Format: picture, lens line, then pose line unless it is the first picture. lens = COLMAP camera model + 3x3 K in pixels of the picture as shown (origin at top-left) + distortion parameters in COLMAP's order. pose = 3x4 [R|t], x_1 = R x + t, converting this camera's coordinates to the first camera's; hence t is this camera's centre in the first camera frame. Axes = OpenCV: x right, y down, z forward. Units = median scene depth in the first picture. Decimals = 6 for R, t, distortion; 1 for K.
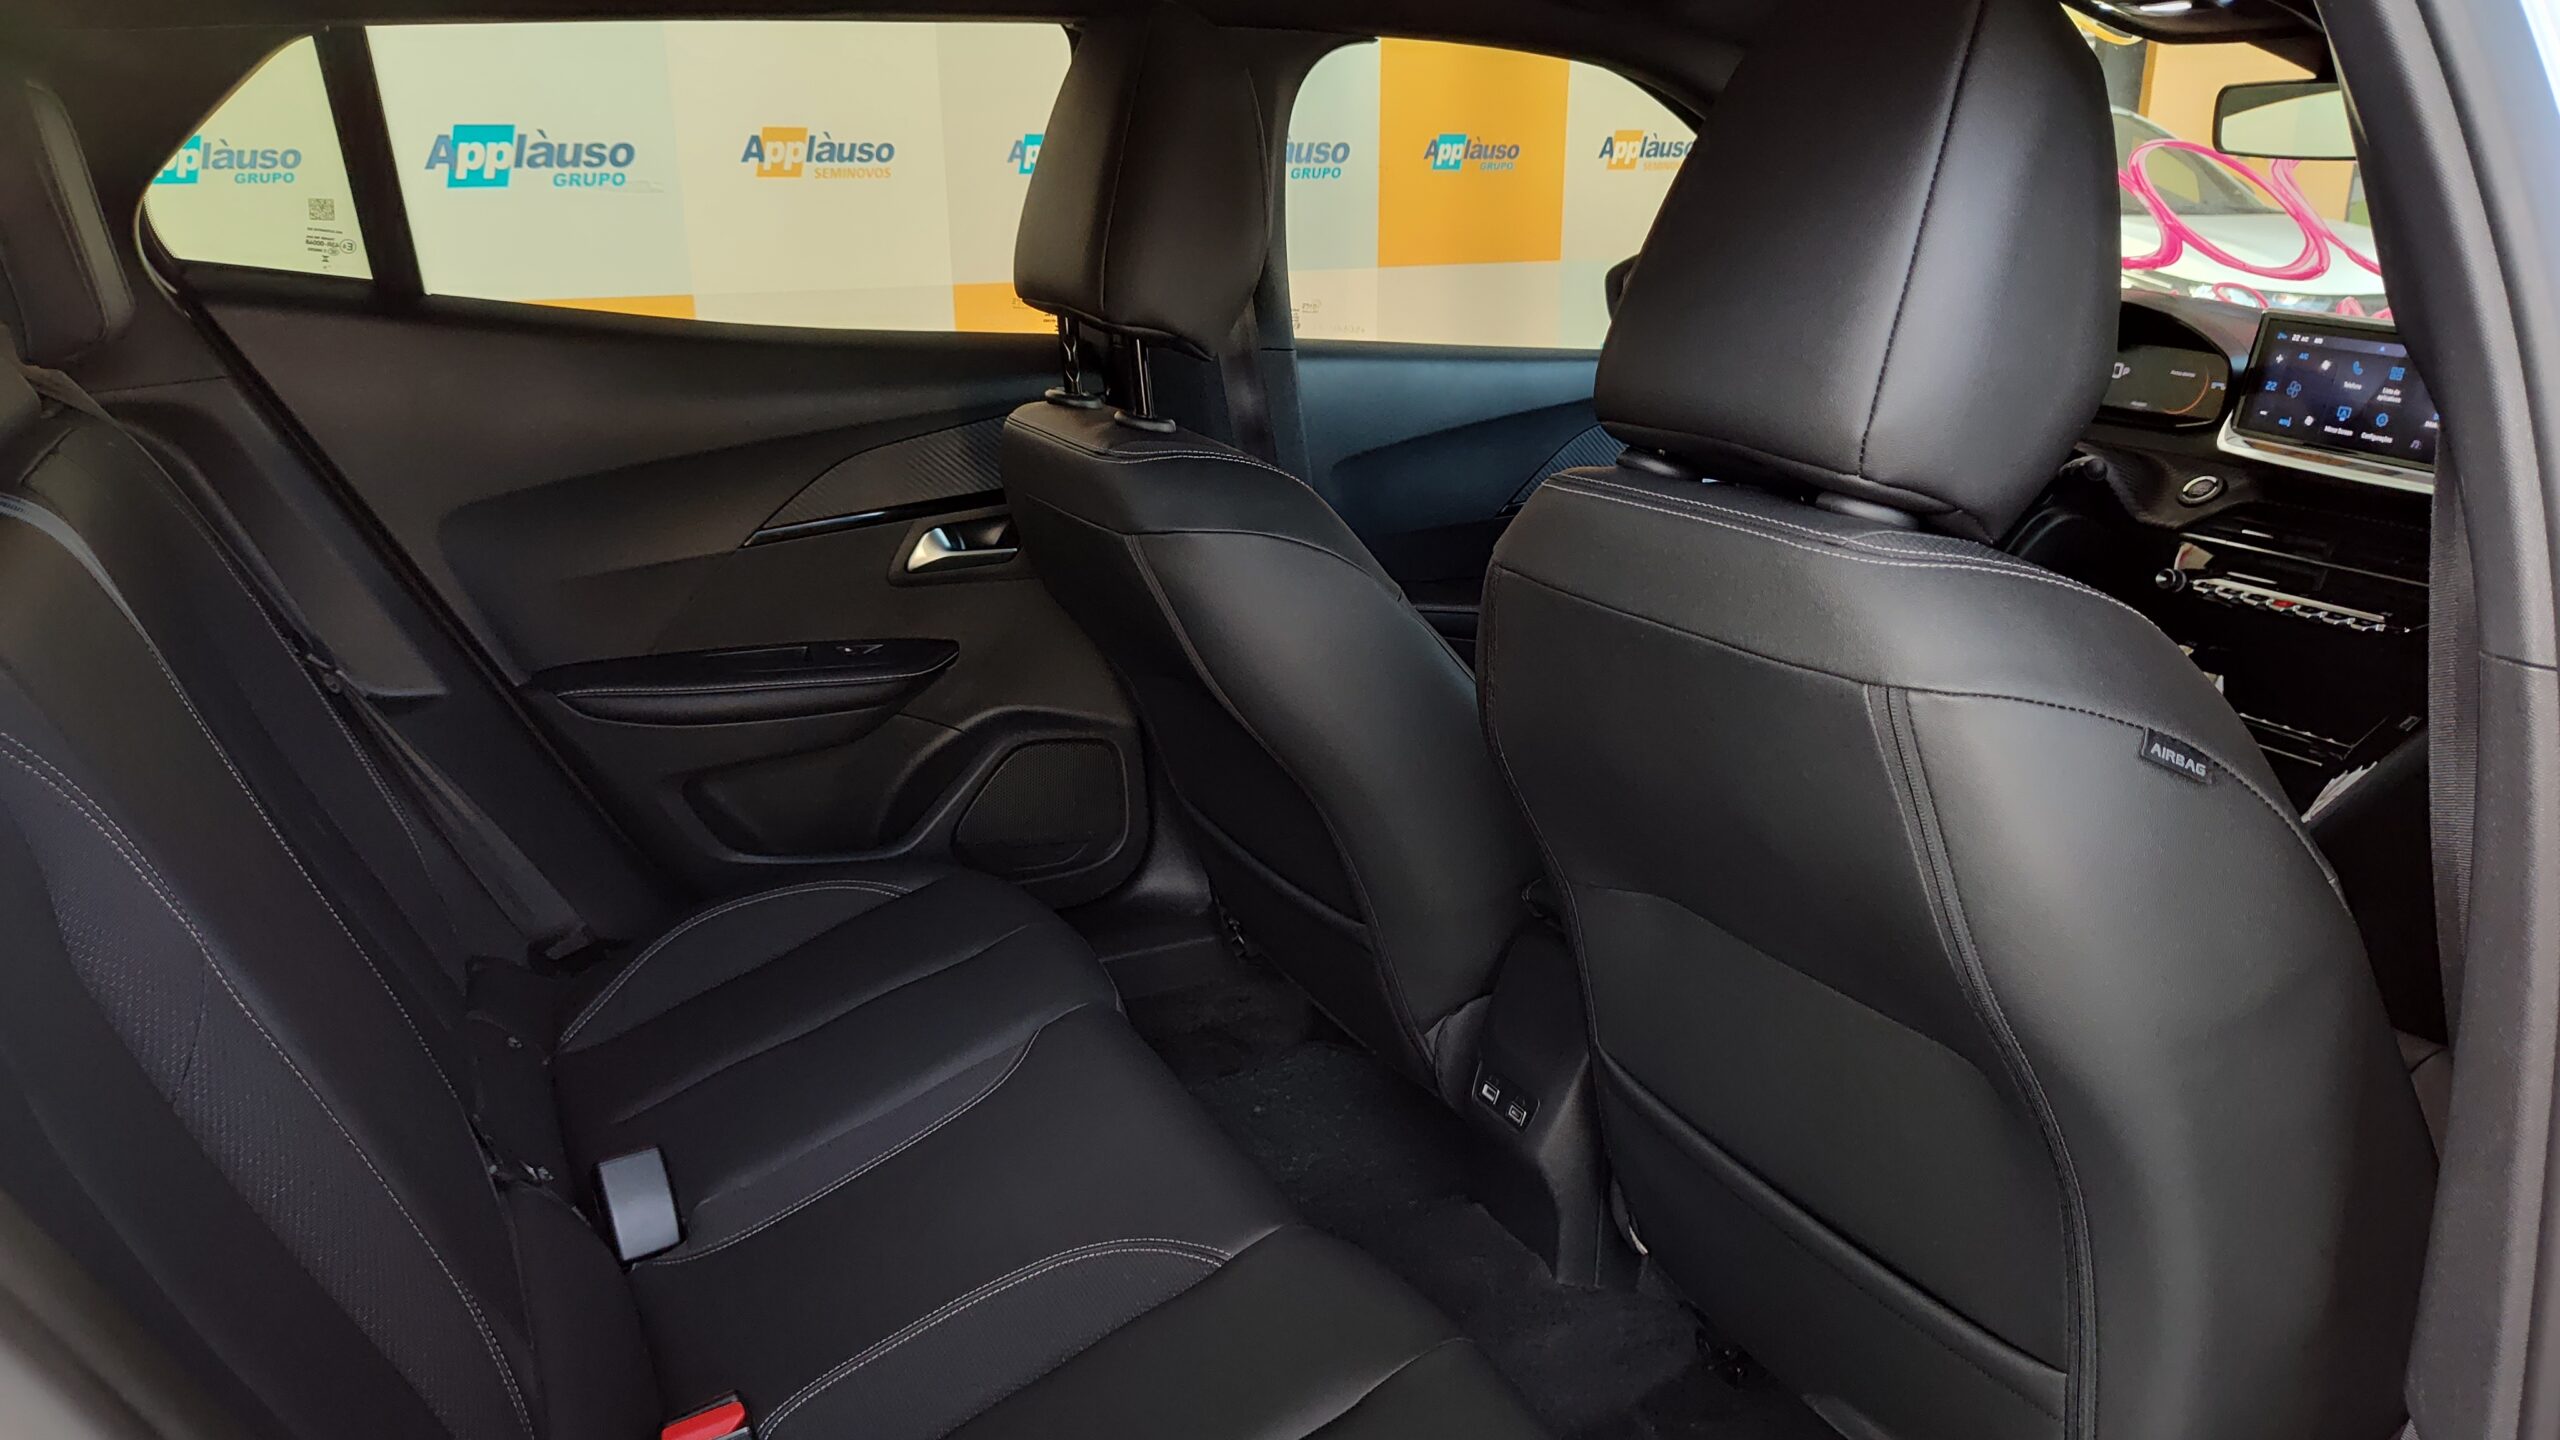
lens RADIAL K [[1827.5, 0, 1279.1], [0, 1827.5, 710.5], [0, 0, 1]] dist [-0.012181, -0.003414]
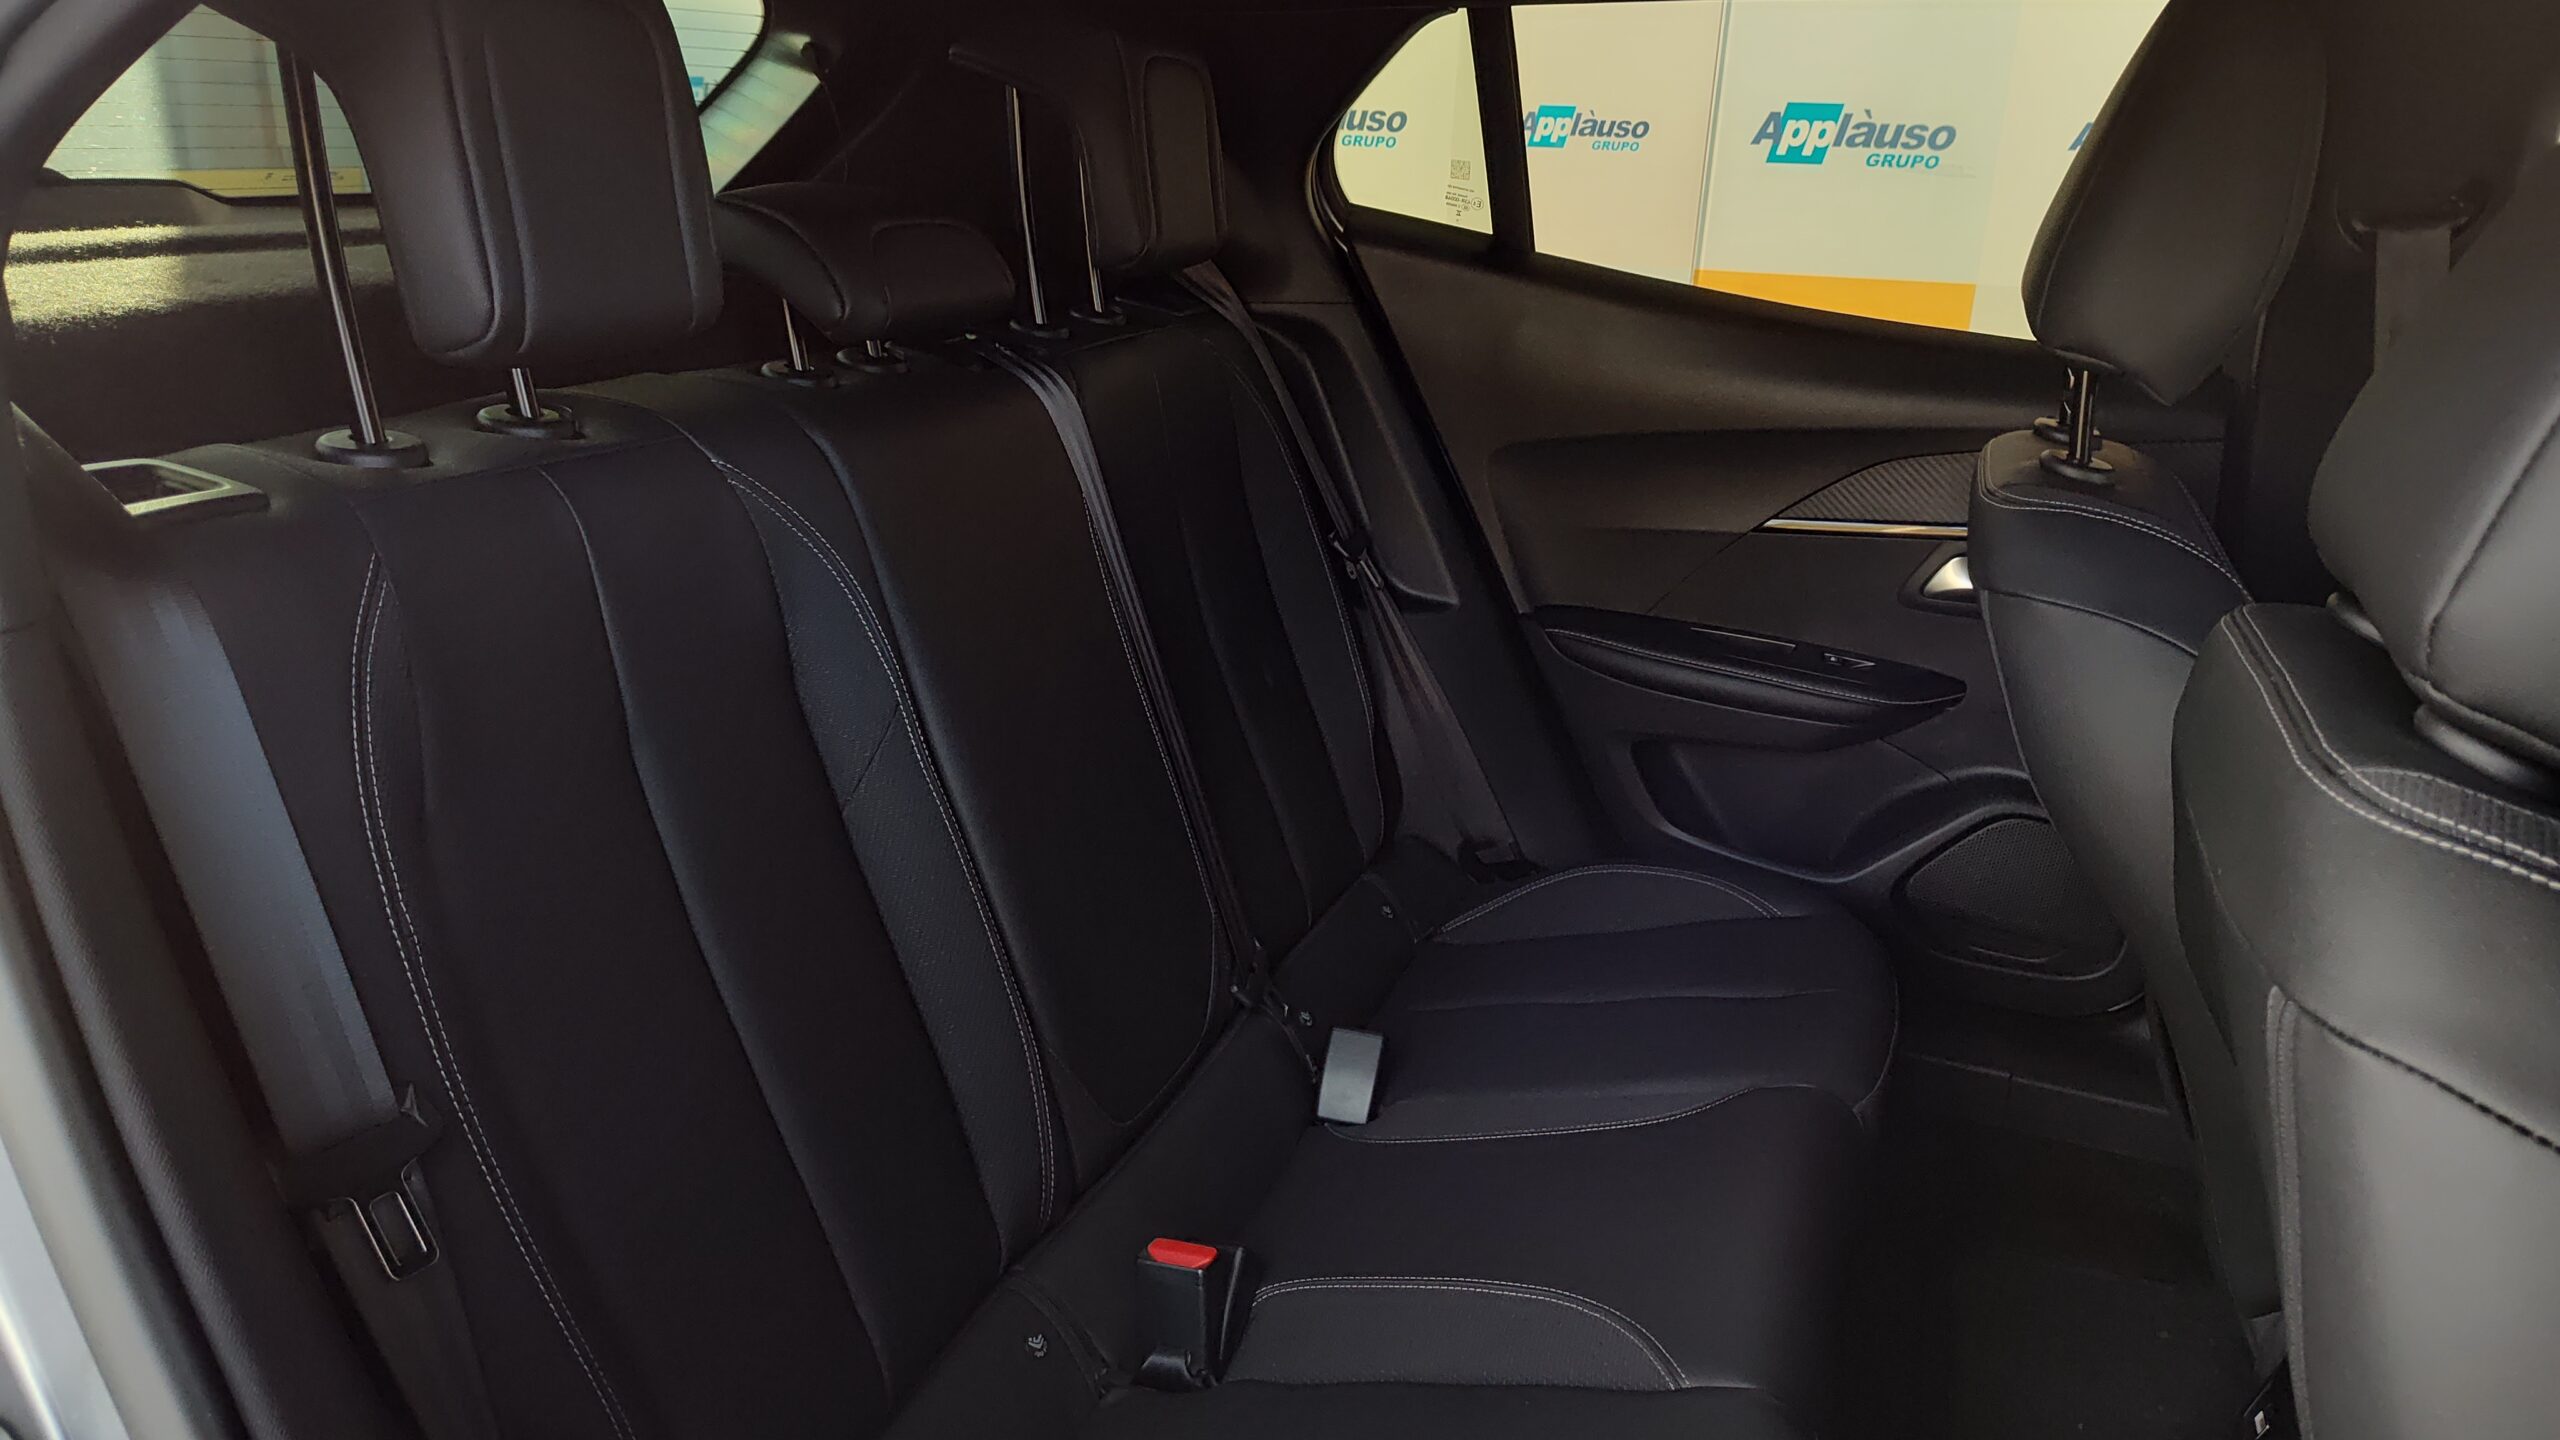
lens RADIAL K [[1780.3, 0, 1280.0], [0, 1780.3, 720.0], [0, 0, 1]] dist [0.029308, -0.002035]
pose [[0.655389, 0.265978, -0.706910, 0.257063], [-0.255471, 0.958842, 0.123917, -0.047219], [0.710774, 0.099381, 0.696364, 0.152174]]
